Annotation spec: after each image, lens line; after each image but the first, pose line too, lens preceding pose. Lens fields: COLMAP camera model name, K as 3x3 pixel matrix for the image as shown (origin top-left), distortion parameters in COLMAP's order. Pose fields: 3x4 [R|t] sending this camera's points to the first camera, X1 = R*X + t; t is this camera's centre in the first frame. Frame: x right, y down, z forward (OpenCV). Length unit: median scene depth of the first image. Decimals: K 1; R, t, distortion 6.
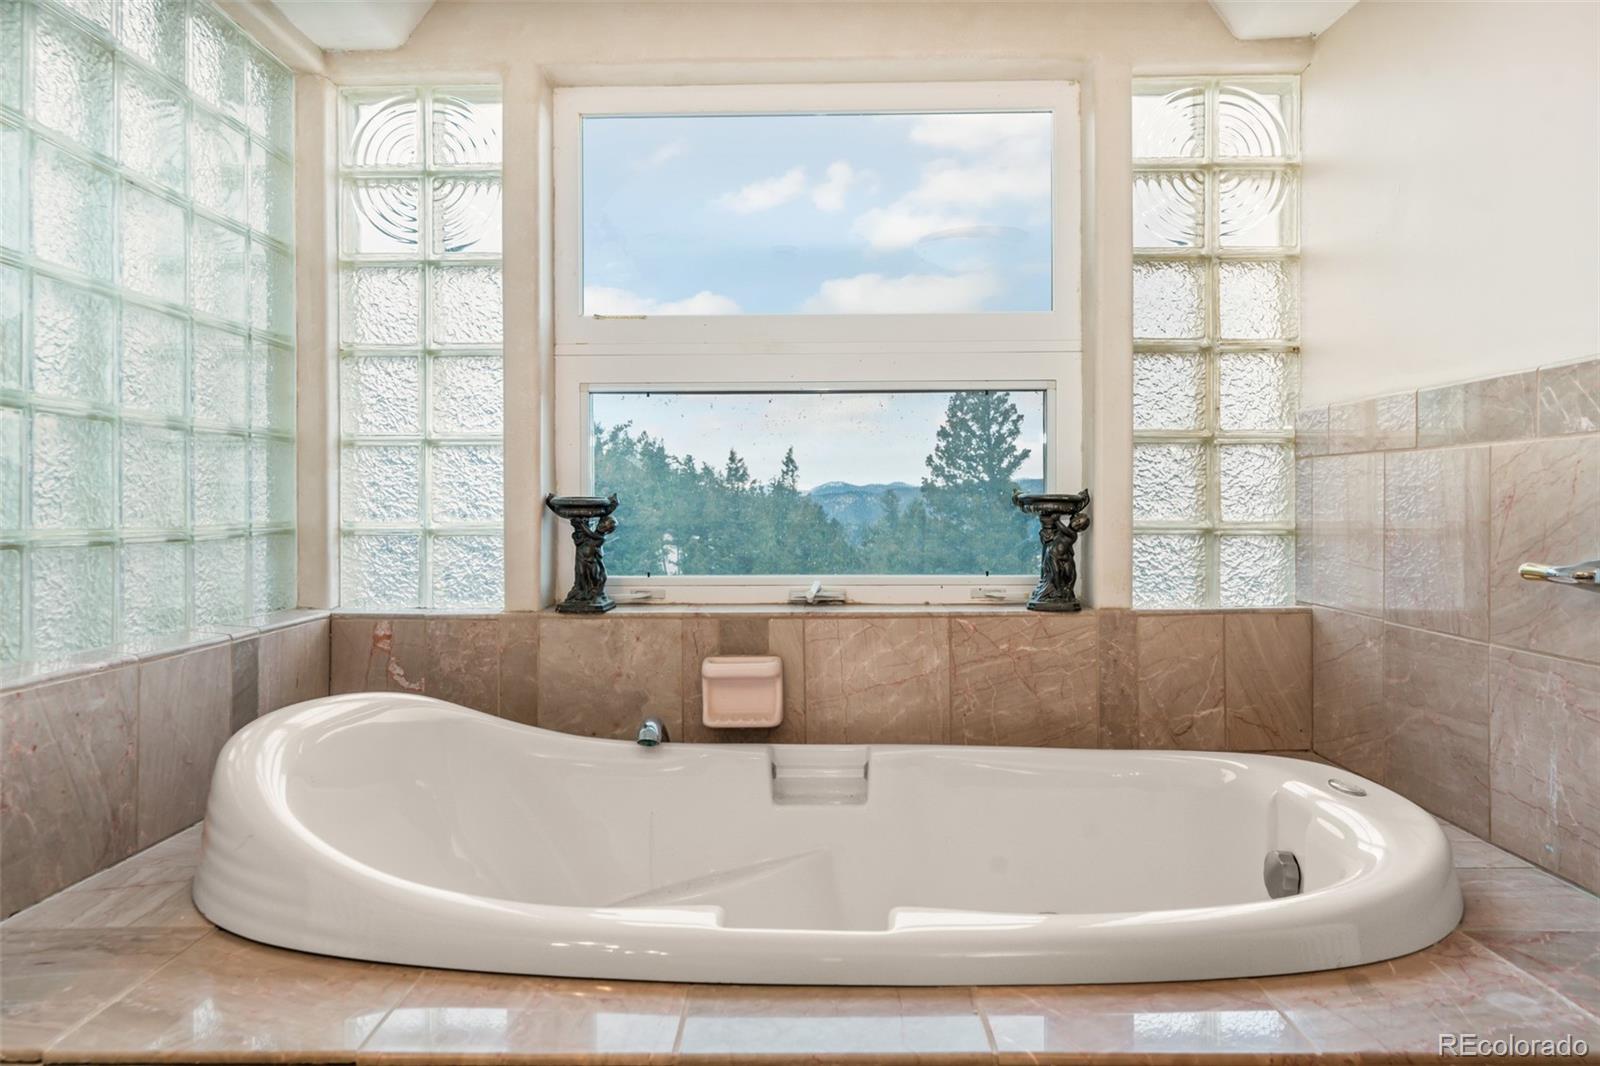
lens RADIAL K [[1056.3, 0, 809.9], [0, 1056.3, 482.0], [0, 0, 1]] dist [-0.019826, 0.003715]
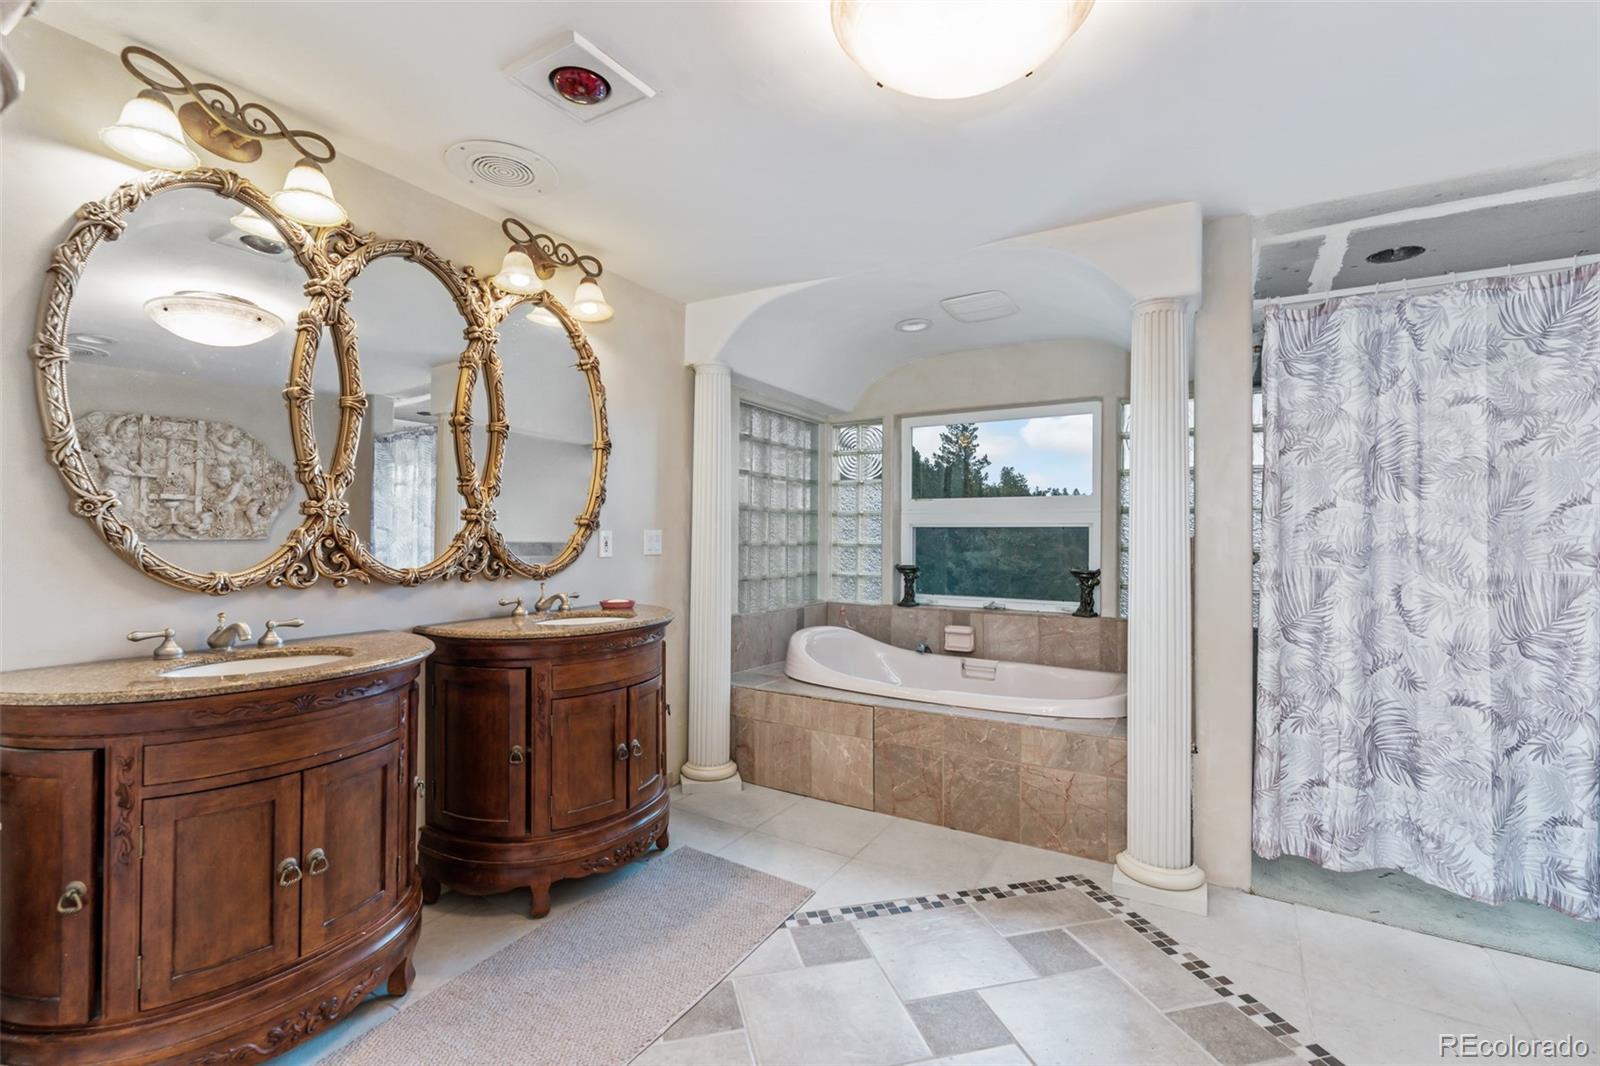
lens RADIAL K [[709.6, 0, 798.3], [0, 709.6, 532.0], [0, 0, 1]] dist [0.009060, 0.000194]
pose [[0.858396, 0.003163, -0.512979, 0.521290], [-0.002084, 0.999994, 0.002679, -0.082957], [0.512984, -0.001231, 0.858397, -0.801745]]
